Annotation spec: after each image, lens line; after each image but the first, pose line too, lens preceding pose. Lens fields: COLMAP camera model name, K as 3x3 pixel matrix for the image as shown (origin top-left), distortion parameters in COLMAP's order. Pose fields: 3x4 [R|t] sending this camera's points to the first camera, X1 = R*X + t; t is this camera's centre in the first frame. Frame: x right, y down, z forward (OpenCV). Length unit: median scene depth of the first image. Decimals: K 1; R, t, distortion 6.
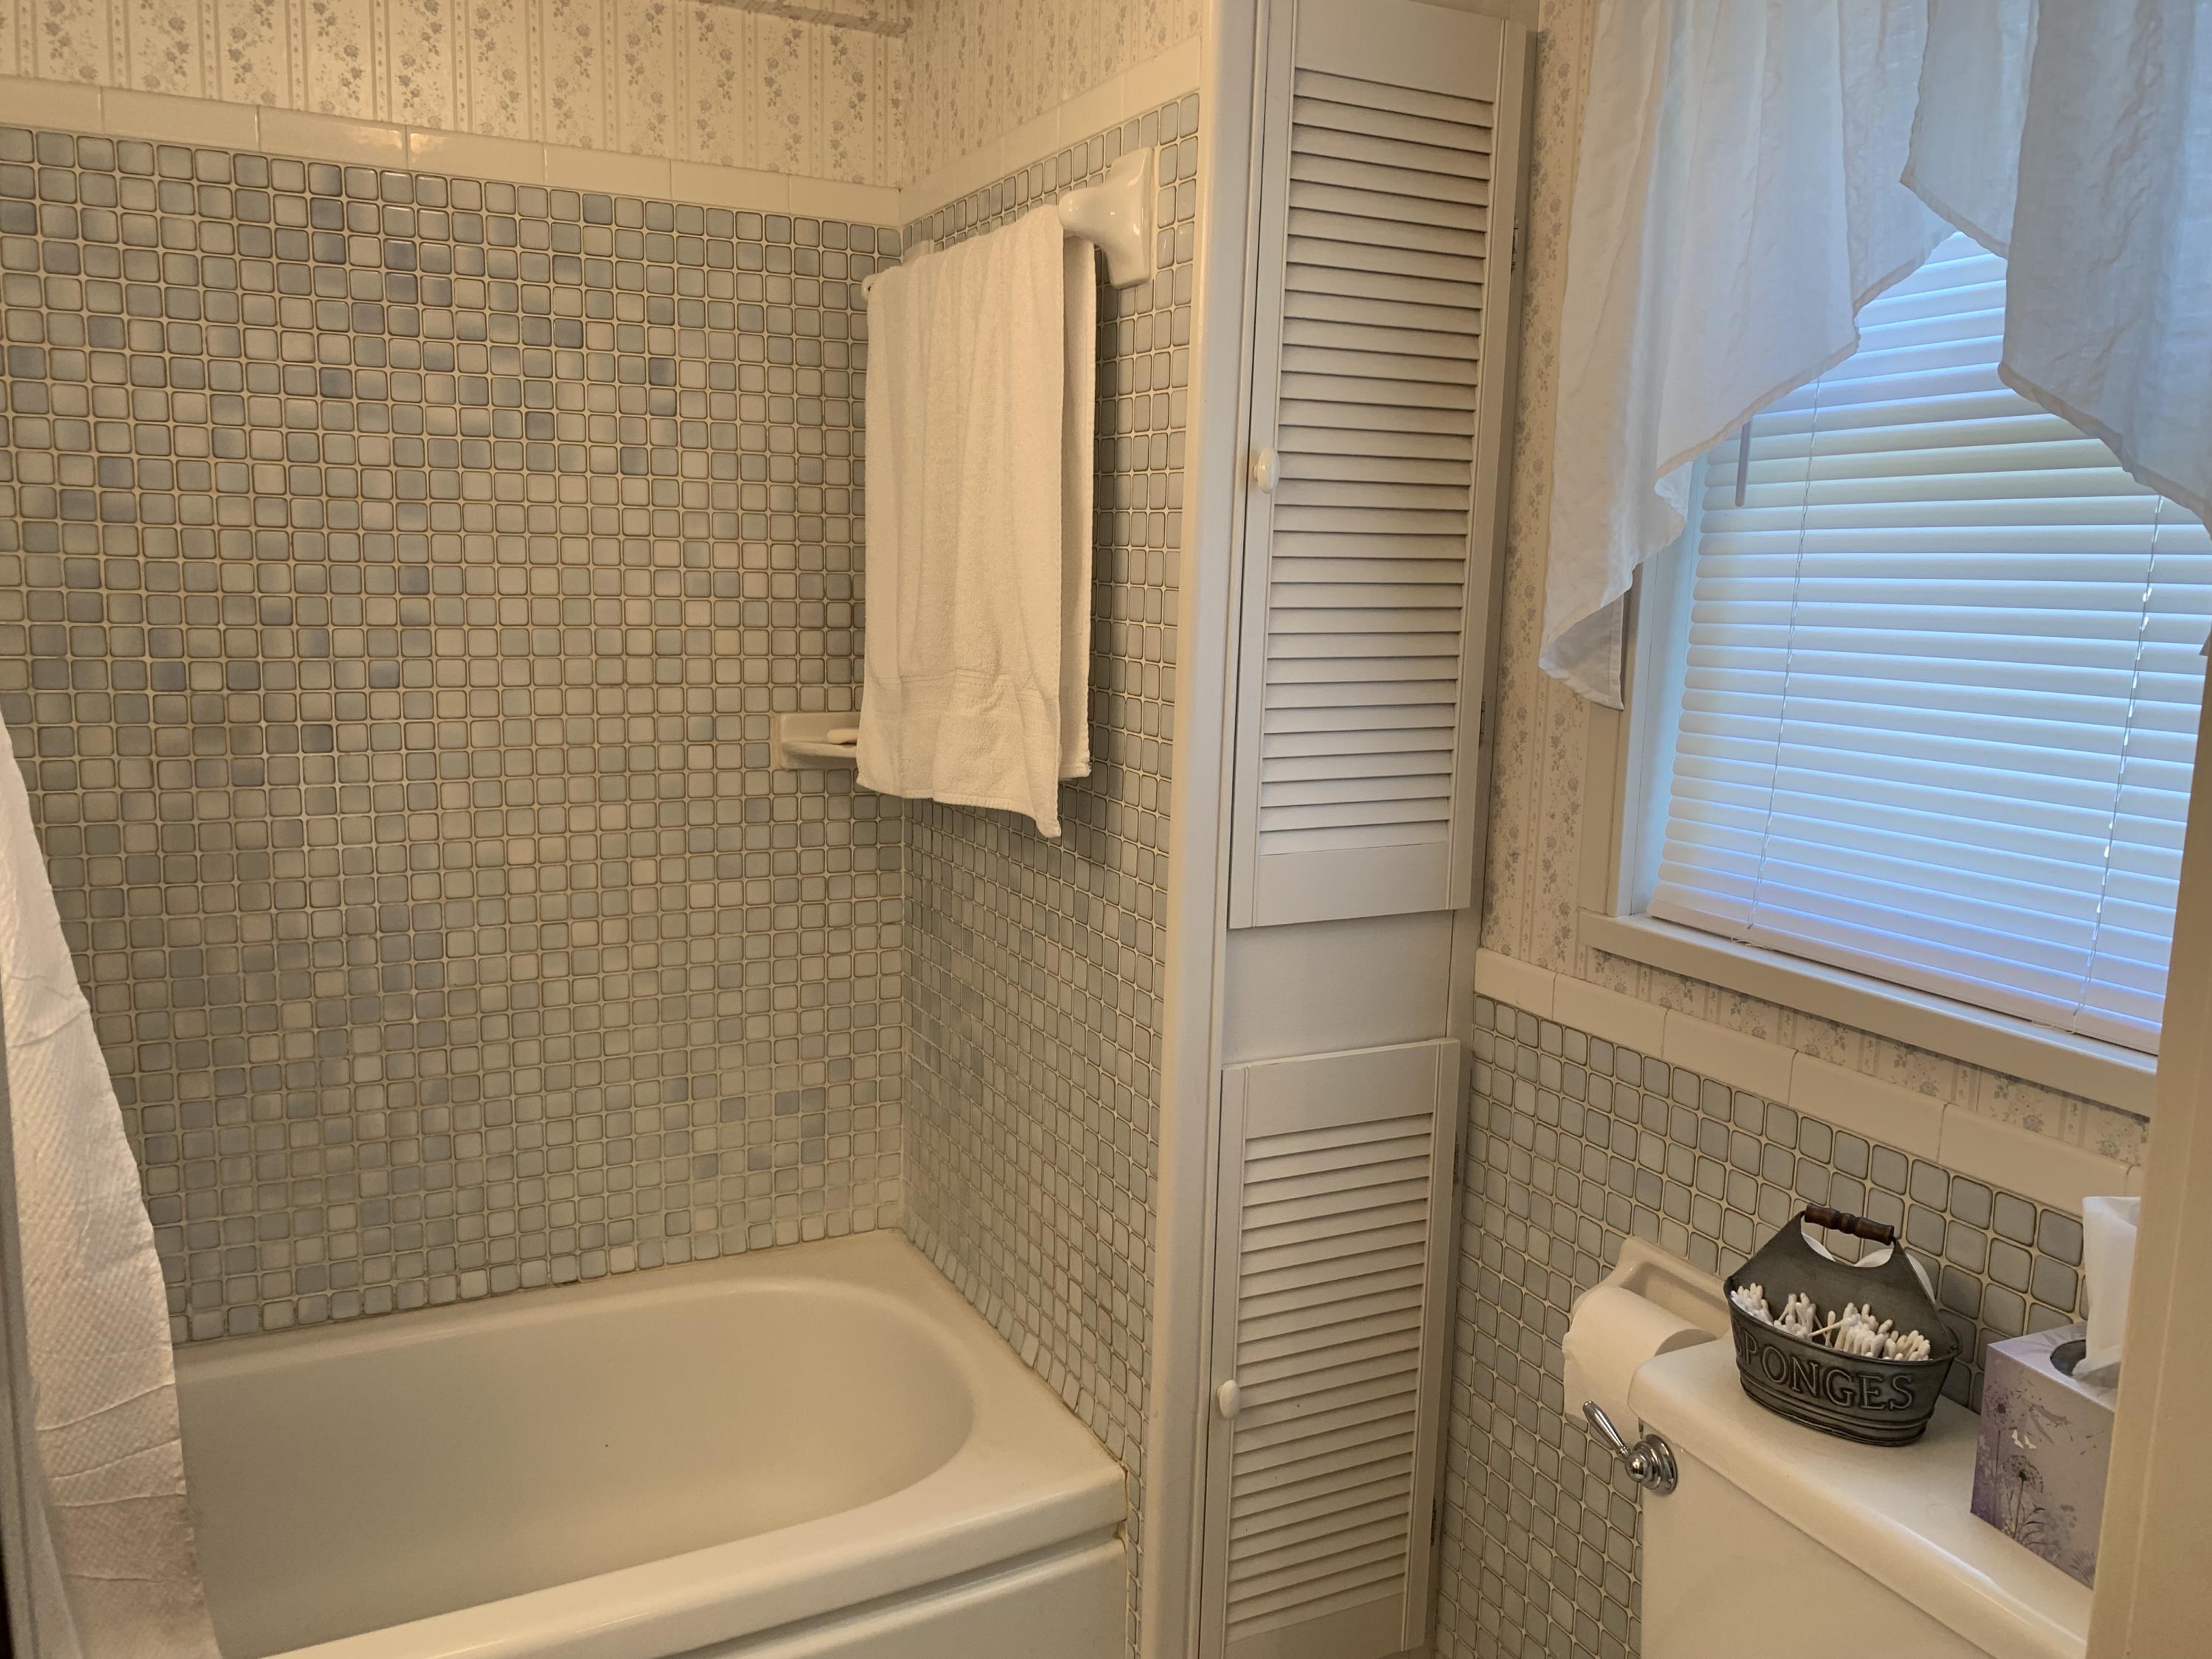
lens RADIAL K [[1678.1, 0, 1092.0], [0, 1678.1, 811.9], [0, 0, 1]] dist [0.027817, -0.030960]
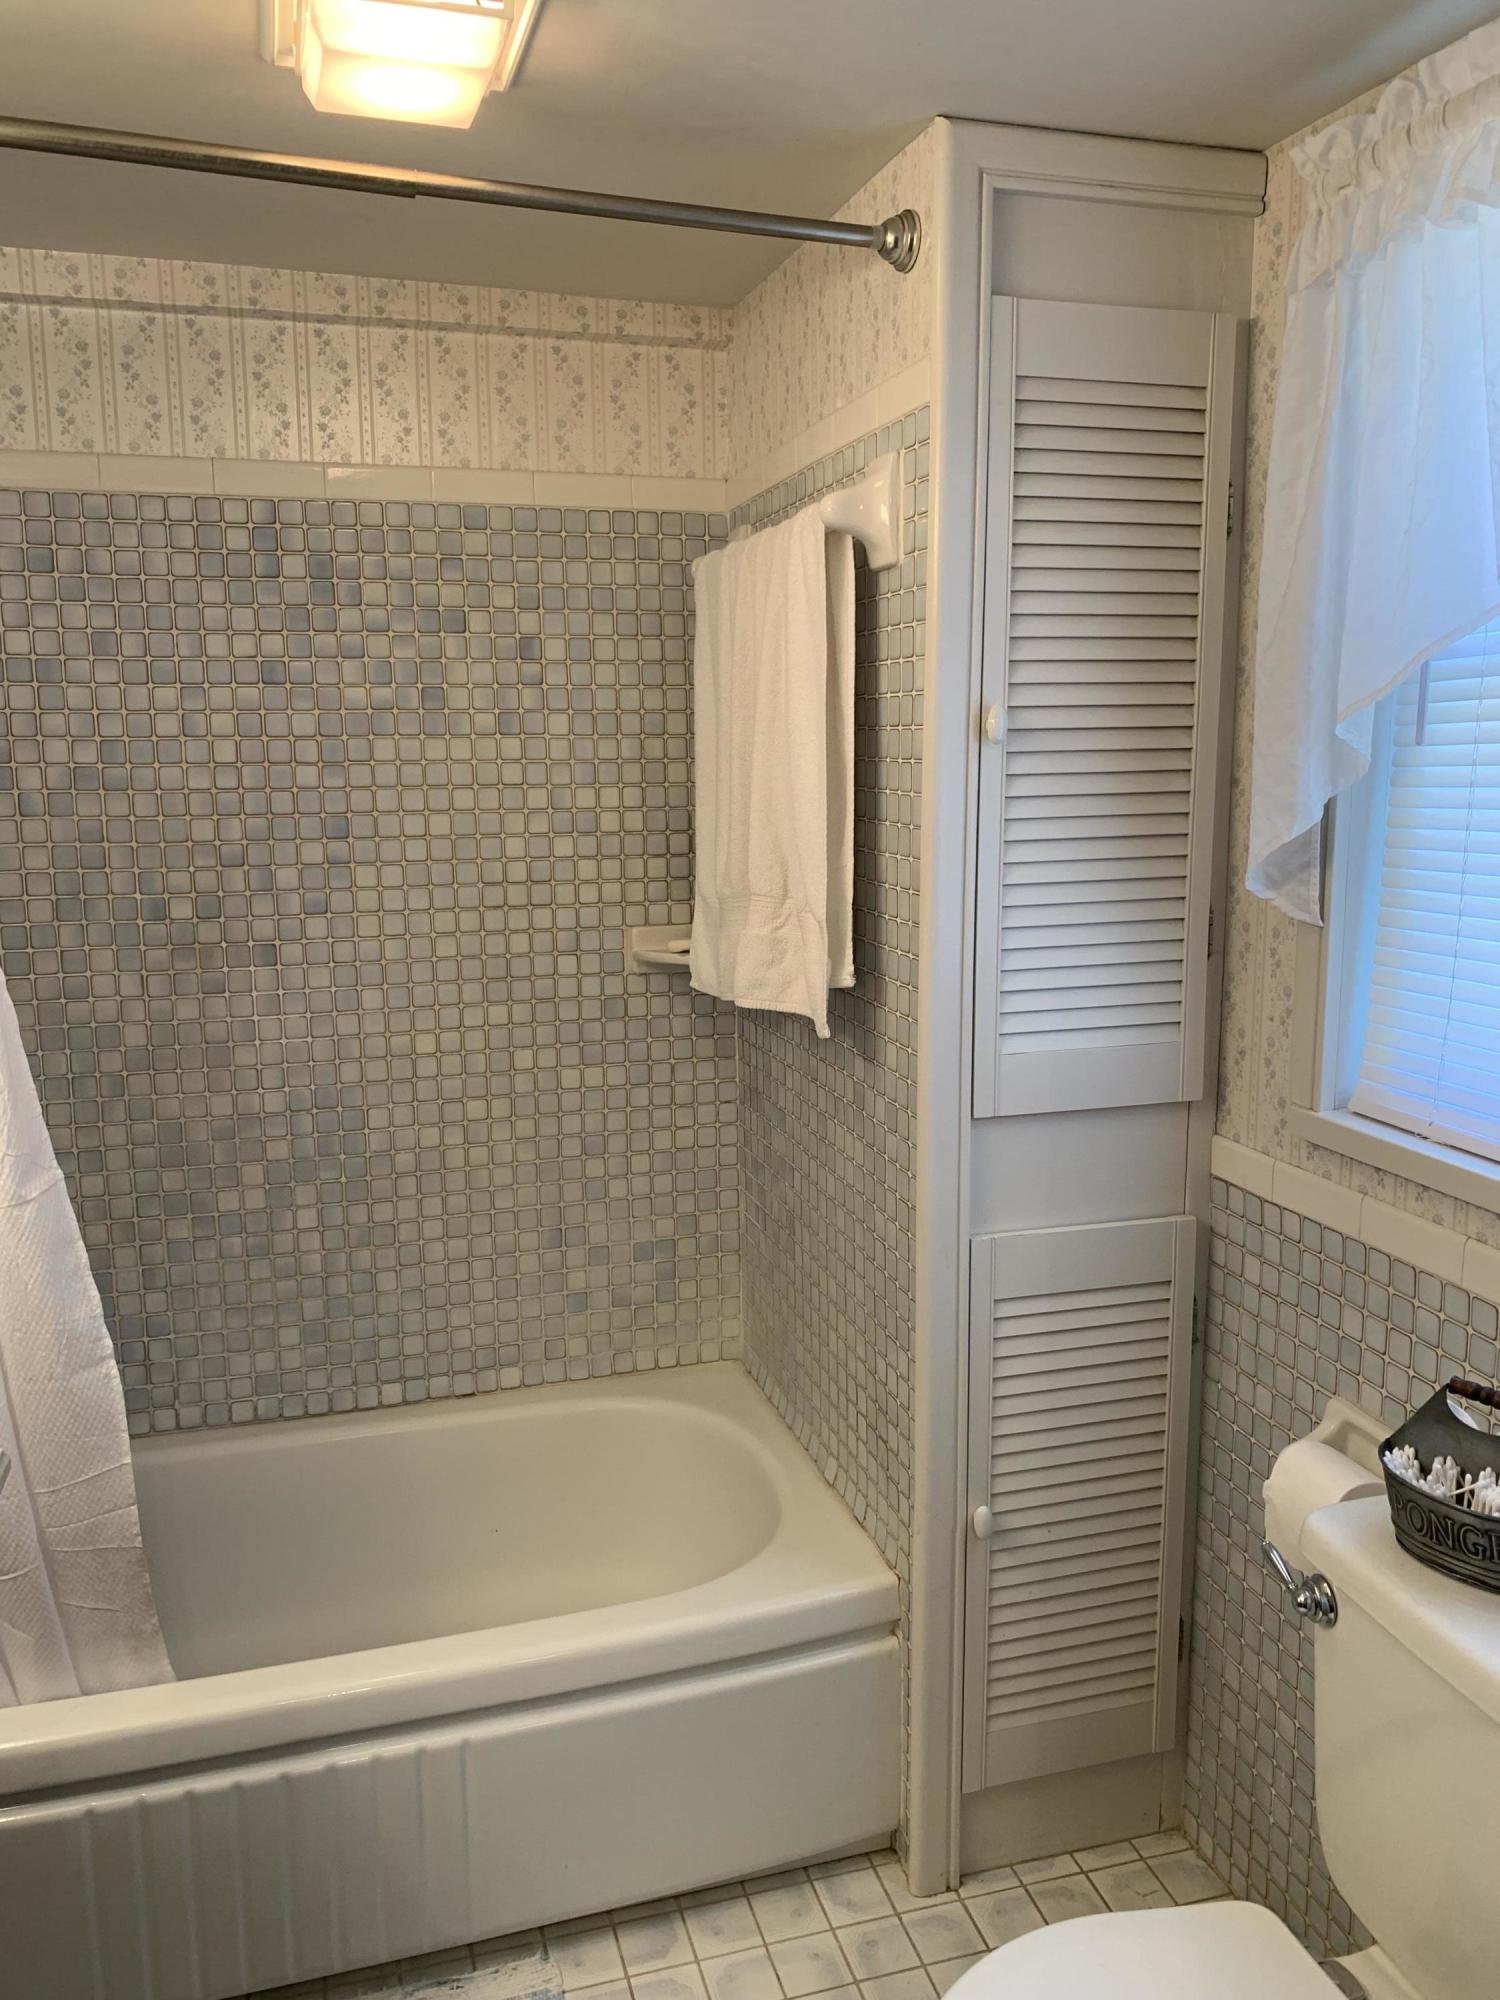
lens RADIAL K [[1517.3, 0, 732.7], [0, 1517.3, 991.4], [0, 0, 1]] dist [0.027817, -0.030960]
pose [[0.982809, -0.006156, -0.184522, 0.098709], [0.007690, 0.999942, 0.007602, -0.023954], [0.184465, -0.008890, 0.982799, -0.055273]]
